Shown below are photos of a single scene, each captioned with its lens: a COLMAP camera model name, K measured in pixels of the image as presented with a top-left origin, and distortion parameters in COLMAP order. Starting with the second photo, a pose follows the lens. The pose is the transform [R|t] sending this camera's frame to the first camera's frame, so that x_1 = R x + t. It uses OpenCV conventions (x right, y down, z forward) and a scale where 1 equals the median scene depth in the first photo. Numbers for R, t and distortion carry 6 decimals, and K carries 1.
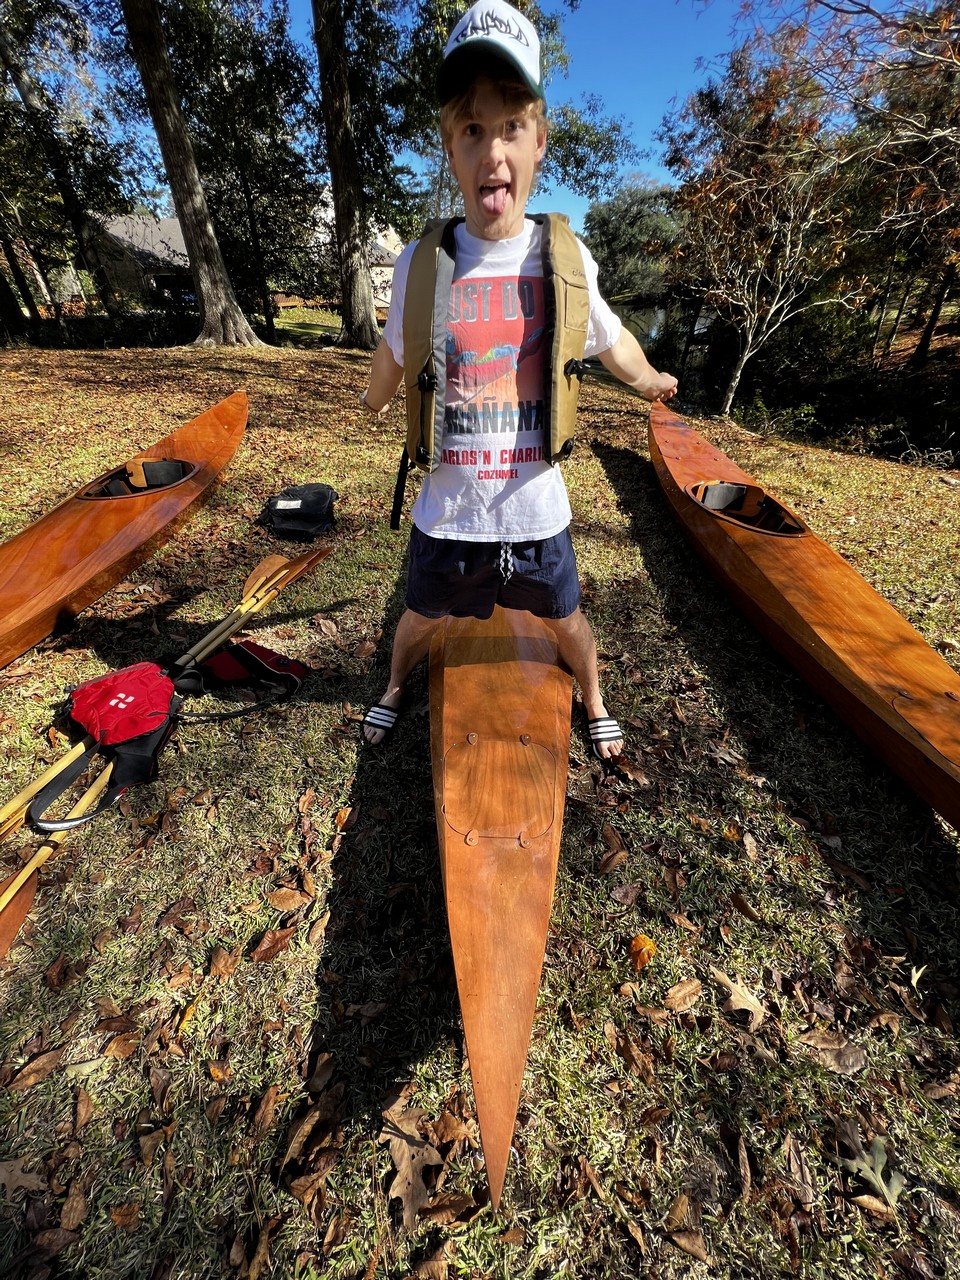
lens RADIAL K [[516.5, 0, 484.3], [0, 516.5, 640.2], [0, 0, 1]] dist [-0.001727, 0.000531]
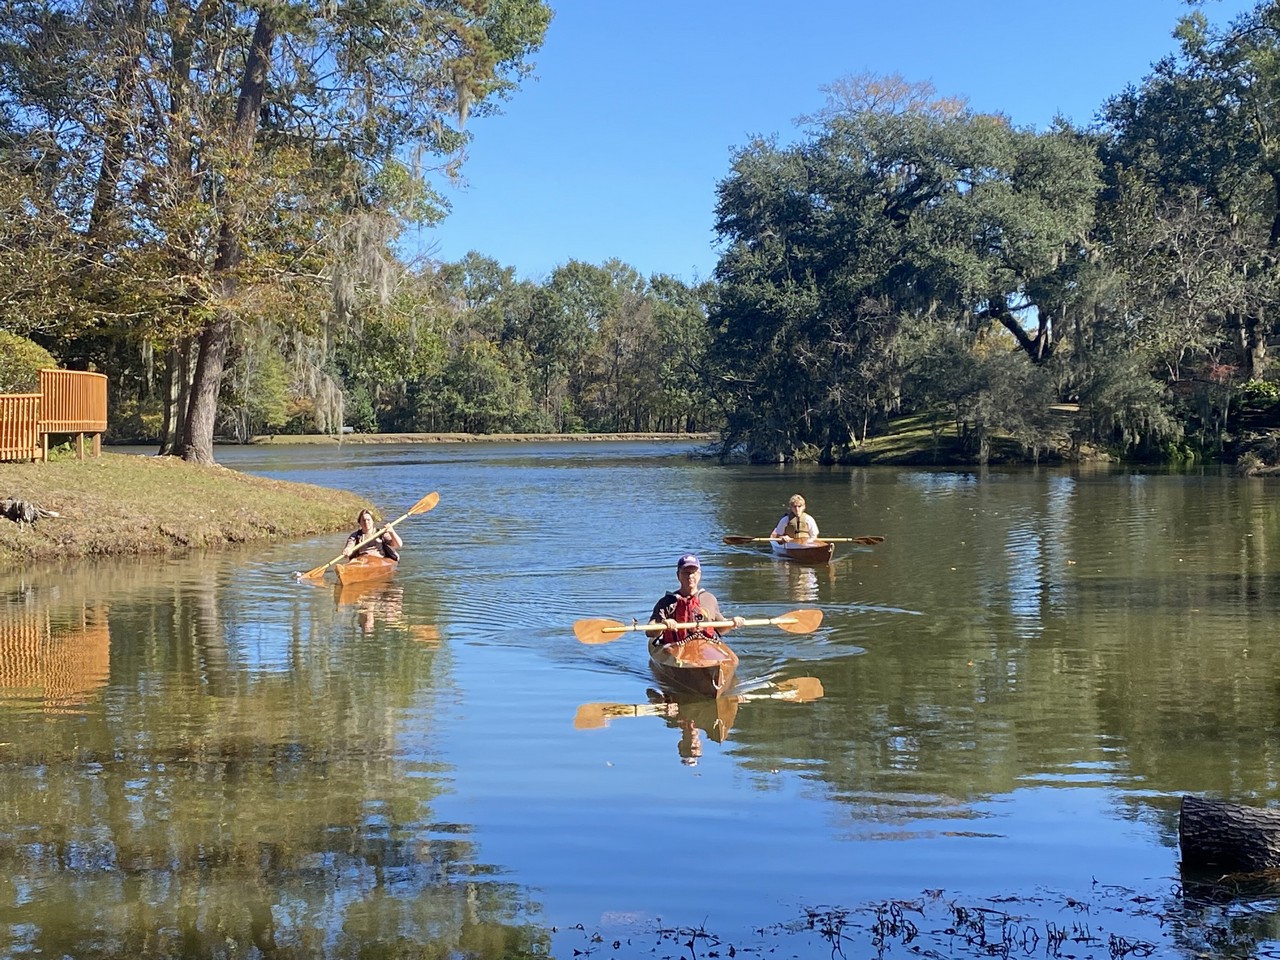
lens RADIAL K [[1990.6, 0, 645.1], [0, 1990.6, 466.5], [0, 0, 1]] dist [0.128078, 0.000000]
pose [[0.989617, 0.012898, 0.143149, 0.288745], [0.068597, 0.832828, -0.549265, -3.850146], [-0.126303, 0.553382, 0.823296, 6.597910]]
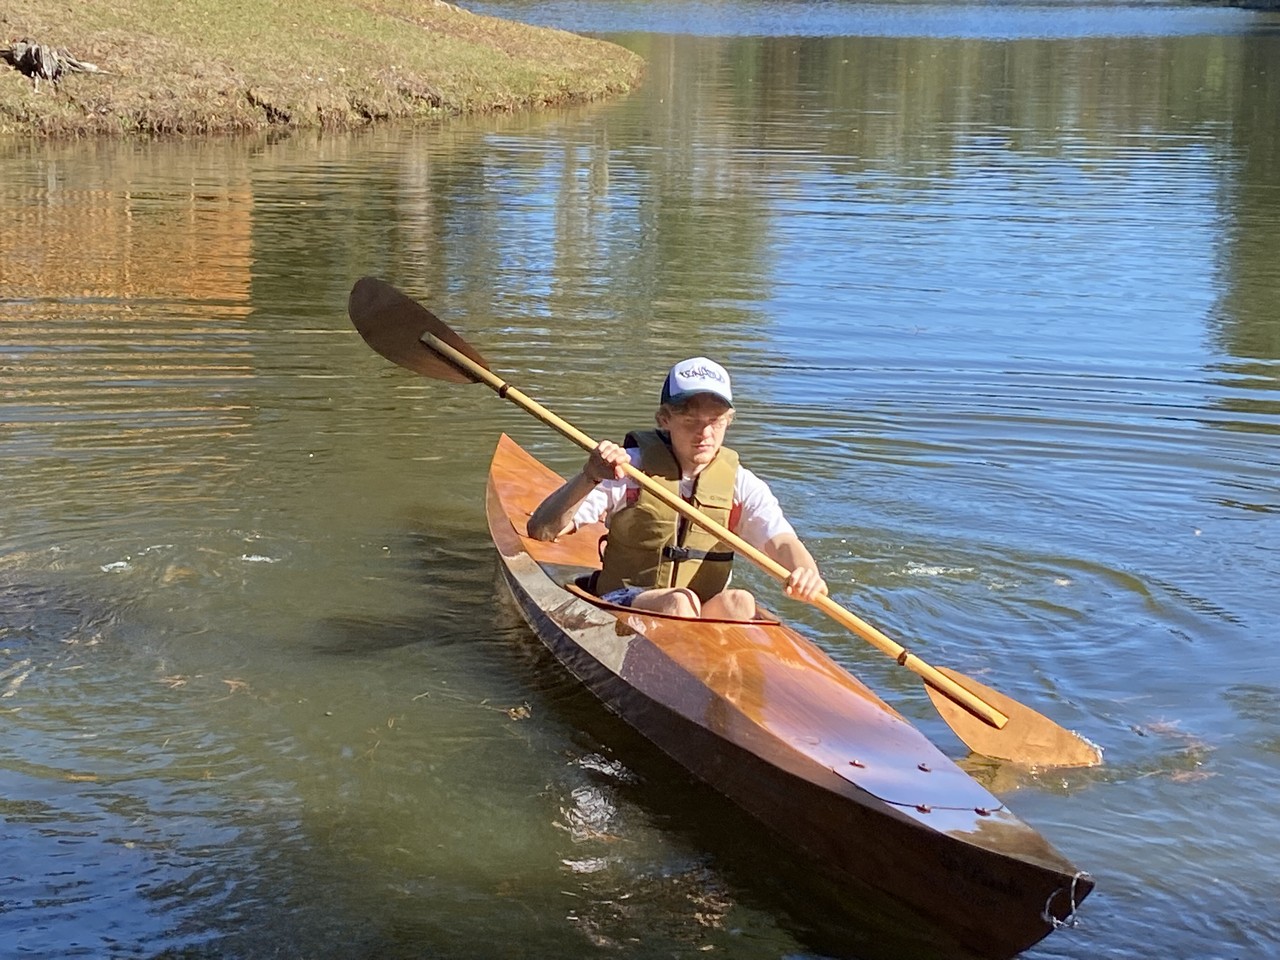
lens RADIAL K [[2649.8, 0, 641.4], [0, 2649.8, 479.2], [0, 0, 1]] dist [0.113400, 0.000000]
pose [[0.998097, 0.044875, -0.042294, 1.033130], [-0.057967, 0.916711, -0.395324, -4.700148], [0.021031, 0.397023, 0.917568, 7.795939]]
